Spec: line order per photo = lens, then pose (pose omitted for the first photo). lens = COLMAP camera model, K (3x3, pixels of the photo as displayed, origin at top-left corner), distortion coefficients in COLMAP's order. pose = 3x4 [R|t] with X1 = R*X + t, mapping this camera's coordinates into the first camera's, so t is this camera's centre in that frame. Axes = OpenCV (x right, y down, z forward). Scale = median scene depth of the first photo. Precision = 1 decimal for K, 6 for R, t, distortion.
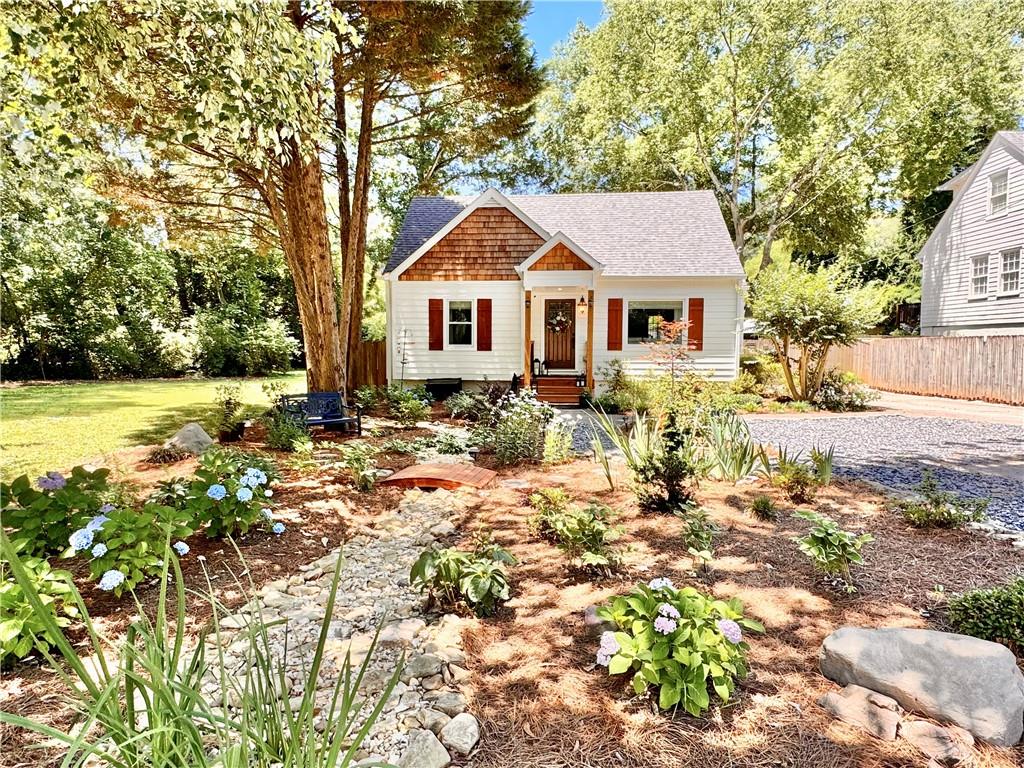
lens RADIAL K [[607.4, 0, 512.8], [0, 607.4, 387.2], [0, 0, 1]] dist [-0.000143, 0.007849]
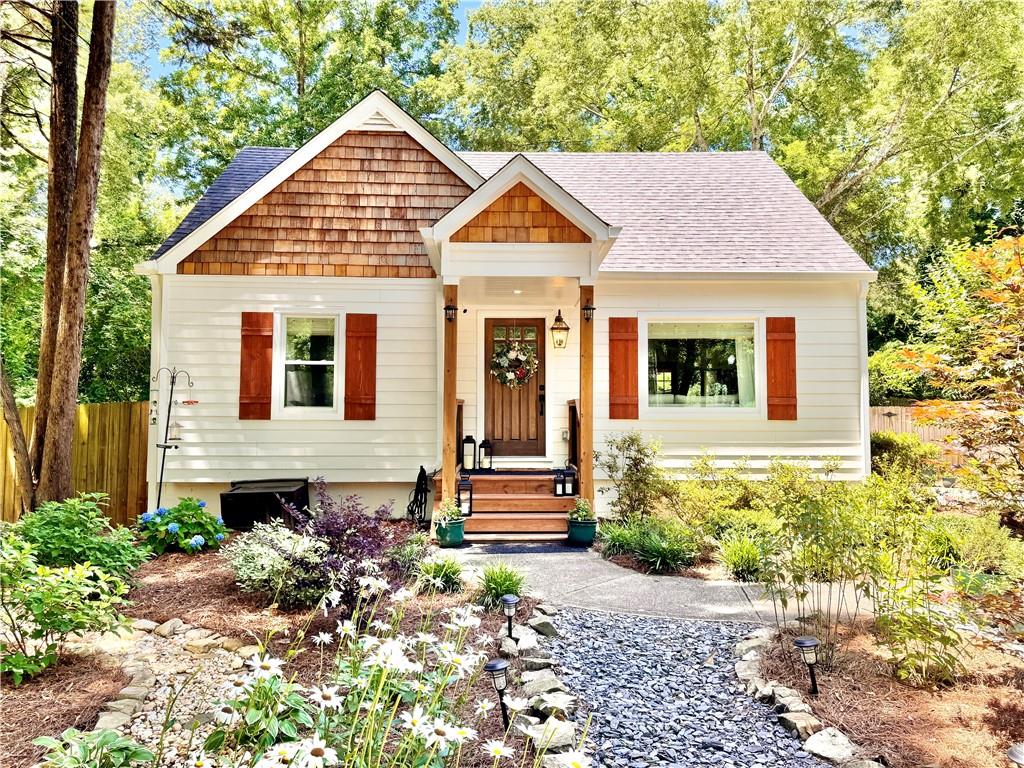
lens RADIAL K [[717.3, 0, 514.3], [0, 717.3, 388.2], [0, 0, 1]] dist [0.078445, -0.067690]
pose [[0.993848, 0.003992, 0.110684, 0.011591], [0.009787, 0.992276, -0.123662, -0.013133], [-0.110323, 0.123985, 0.986132, 0.423126]]
